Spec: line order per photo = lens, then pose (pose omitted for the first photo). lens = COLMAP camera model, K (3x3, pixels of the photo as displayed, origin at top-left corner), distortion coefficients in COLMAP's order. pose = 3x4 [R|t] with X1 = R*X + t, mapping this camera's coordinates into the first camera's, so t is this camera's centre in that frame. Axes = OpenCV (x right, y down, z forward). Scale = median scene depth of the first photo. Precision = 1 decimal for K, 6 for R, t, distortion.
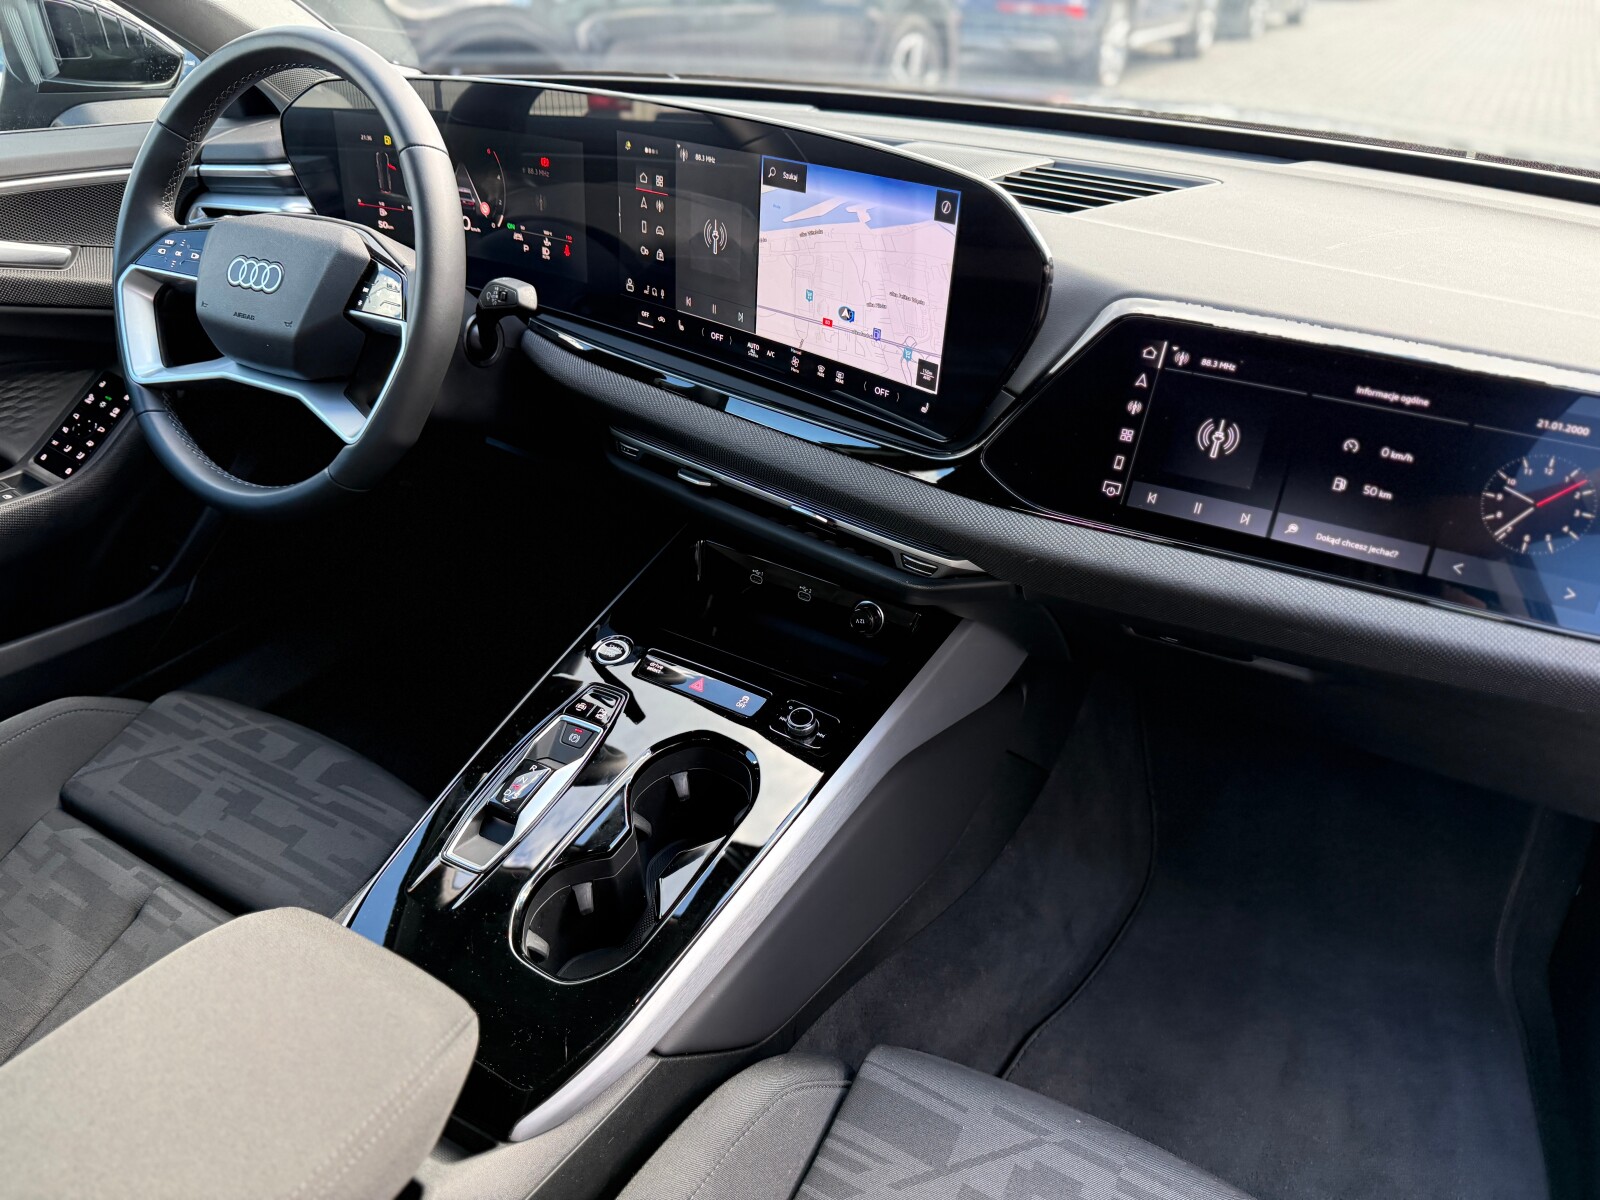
lens RADIAL K [[1138.1, 0, 788.0], [0, 1138.1, 610.4], [0, 0, 1]] dist [0.132910, -0.240824]
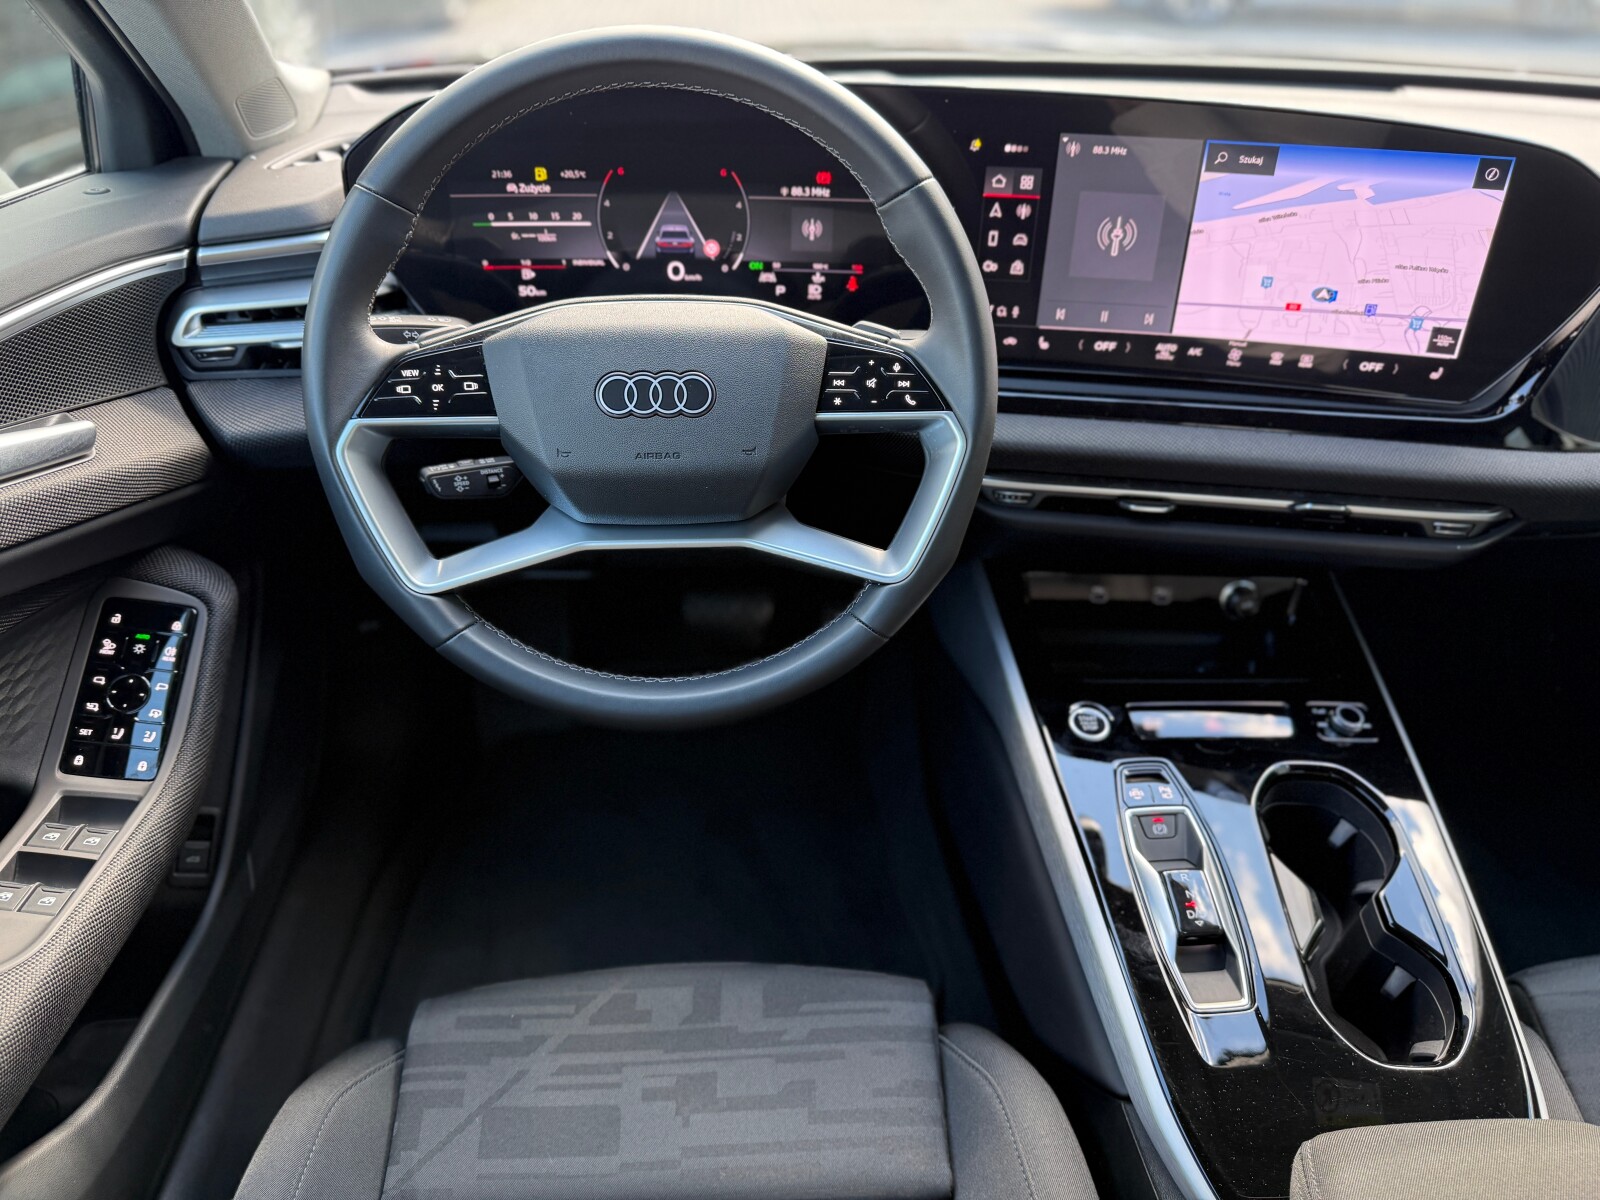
lens RADIAL K [[1164.0, 0, 805.3], [0, 1164.0, 605.6], [0, 0, 1]] dist [0.107757, -0.216463]
pose [[0.826006, -0.304270, 0.474483, -0.771064], [0.280043, 0.952073, 0.123019, -0.232529], [-0.489173, 0.031261, 0.871626, 0.338661]]
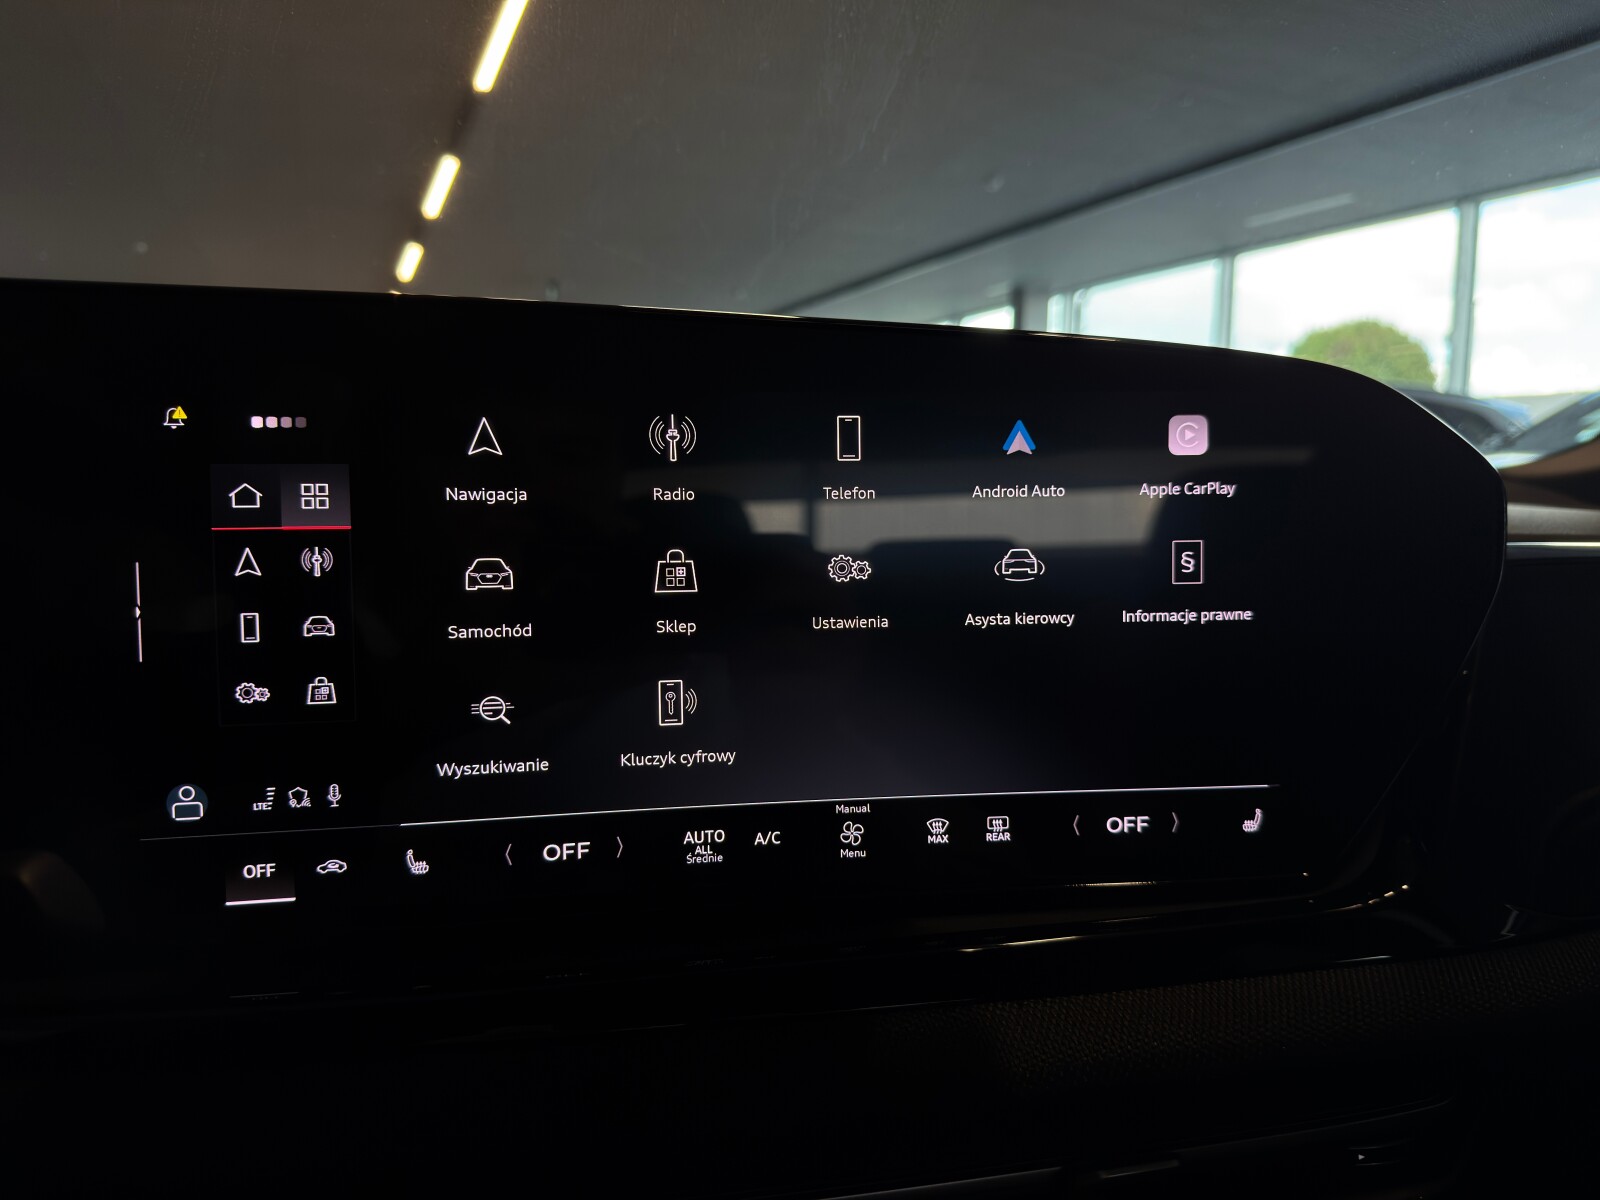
lens RADIAL K [[1164.0, 0, 805.3], [0, 1164.0, 605.6], [0, 0, 1]] dist [0.107757, -0.216463]
pose [[0.589057, -0.092661, 0.802761, -0.328551], [0.416795, 0.885910, -0.203580, -0.205996], [-0.692311, 0.454507, 0.560472, 0.716256]]
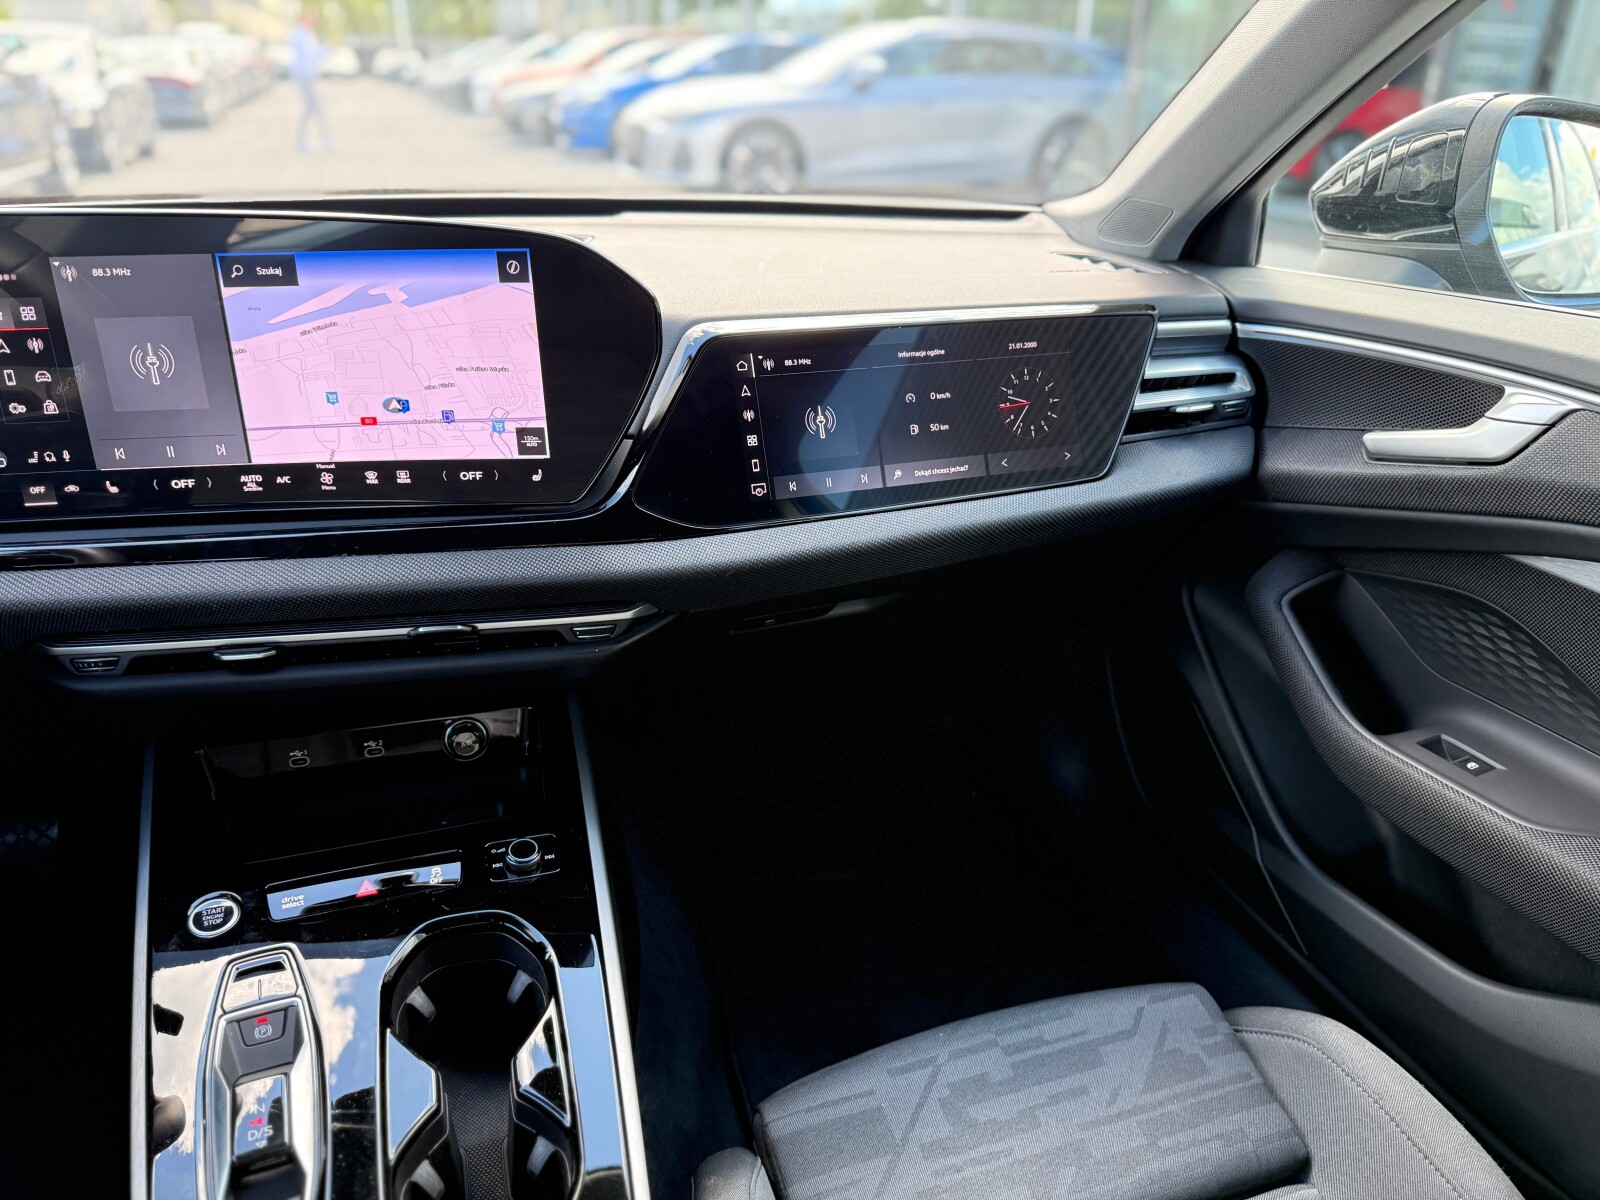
lens RADIAL K [[1160.1, 0, 813.5], [0, 1160.1, 606.1], [0, 0, 1]] dist [0.002735, -0.025258]
pose [[0.627359, -0.327855, 0.706352, -0.392395], [0.396627, 0.915114, 0.072480, -0.049827], [-0.670155, 0.234687, 0.704141, 0.175920]]
